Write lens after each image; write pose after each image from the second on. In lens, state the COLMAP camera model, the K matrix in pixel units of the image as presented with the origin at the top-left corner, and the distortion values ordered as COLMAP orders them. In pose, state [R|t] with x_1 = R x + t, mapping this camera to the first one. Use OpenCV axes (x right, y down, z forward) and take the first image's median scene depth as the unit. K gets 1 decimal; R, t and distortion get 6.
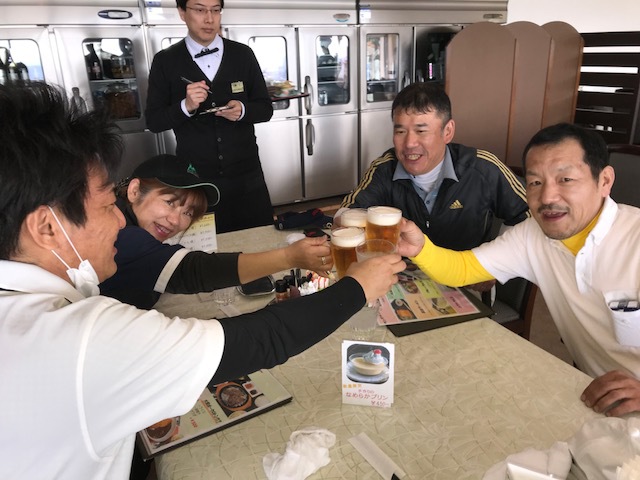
lens RADIAL K [[532.1, 0, 319.0], [0, 532.1, 240.1], [0, 0, 1]] dist [0.015372, -0.007813]
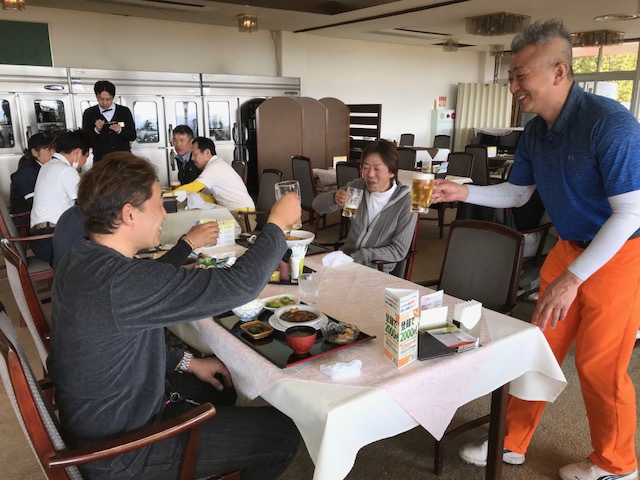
lens RADIAL K [[532.1, 0, 320.9], [0, 532.1, 240.8], [0, 0, 1]] dist [0.015372, -0.007813]
pose [[0.985718, -0.008340, 0.168195, 0.163776], [0.024051, 0.995506, -0.091590, 0.233241], [-0.166675, 0.094327, 0.981490, -0.724959]]
